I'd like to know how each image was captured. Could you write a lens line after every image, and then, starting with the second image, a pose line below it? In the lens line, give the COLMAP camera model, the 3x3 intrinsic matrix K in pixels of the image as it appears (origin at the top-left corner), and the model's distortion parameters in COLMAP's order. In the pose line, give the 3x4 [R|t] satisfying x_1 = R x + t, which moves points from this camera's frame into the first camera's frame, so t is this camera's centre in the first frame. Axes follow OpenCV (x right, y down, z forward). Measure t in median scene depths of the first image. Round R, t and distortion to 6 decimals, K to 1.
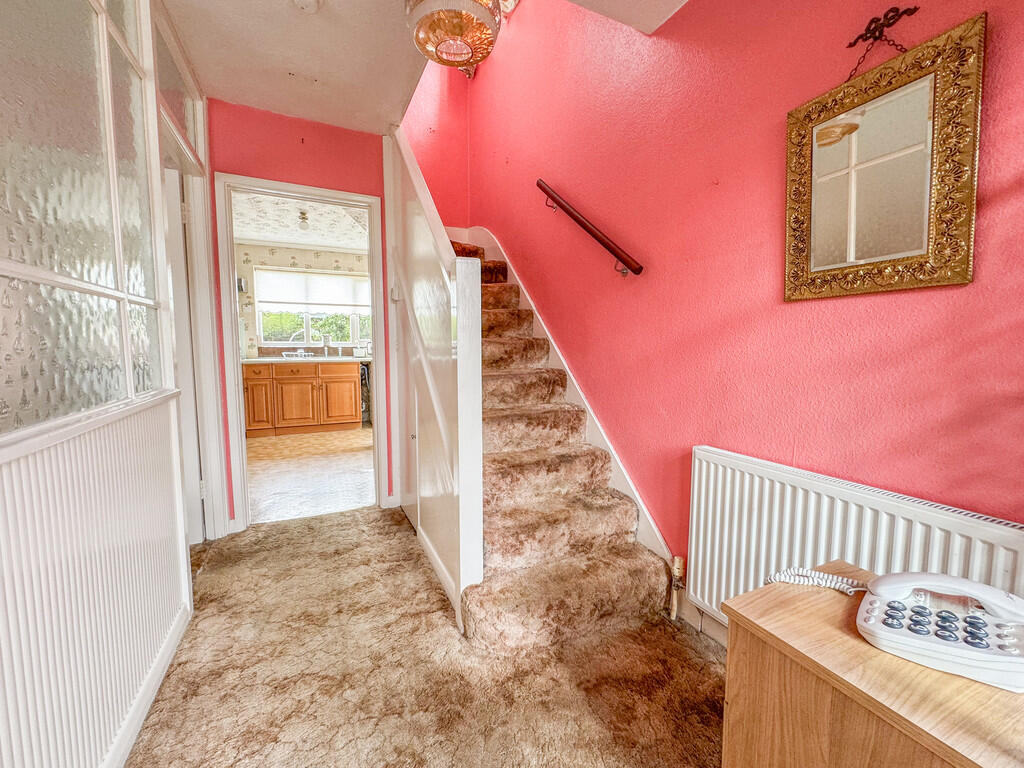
lens RADIAL K [[412.2, 0, 504.4], [0, 412.2, 382.9], [0, 0, 1]] dist [-0.001465, 0.000921]
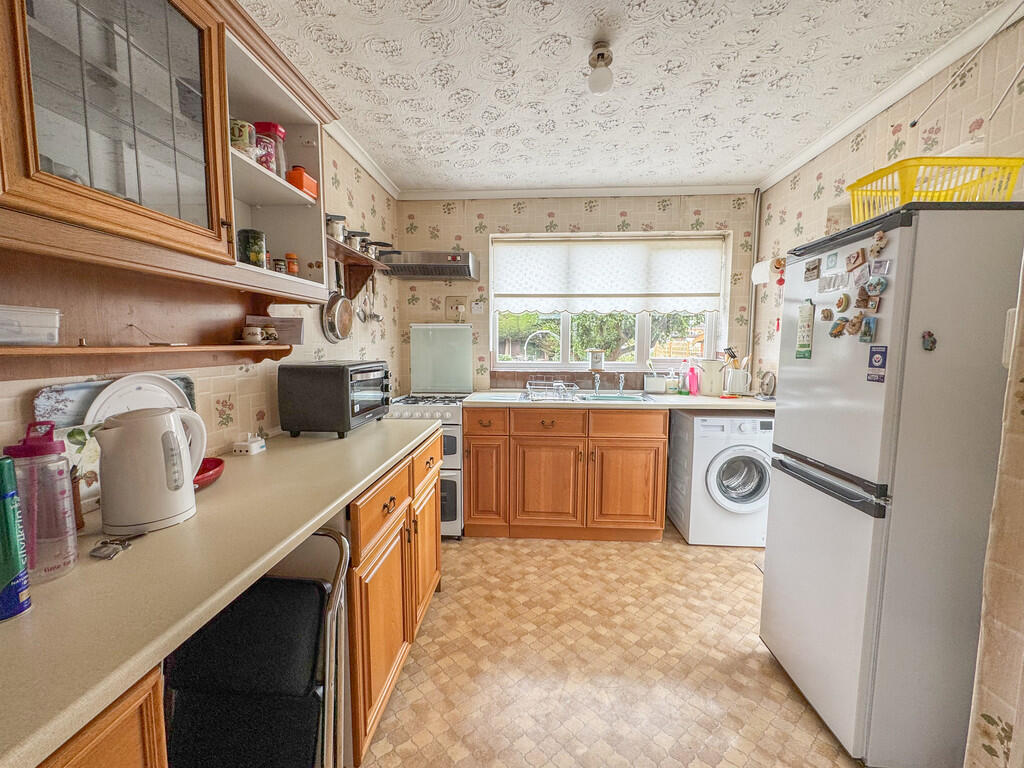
lens RADIAL K [[412.2, 0, 513.7], [0, 412.2, 380.8], [0, 0, 1]] dist [-0.001465, 0.000921]
pose [[0.877811, 0.048287, -0.476567, -0.283403], [-0.045262, 0.998816, 0.017833, -0.085698], [0.476864, 0.005917, 0.878957, 0.491348]]
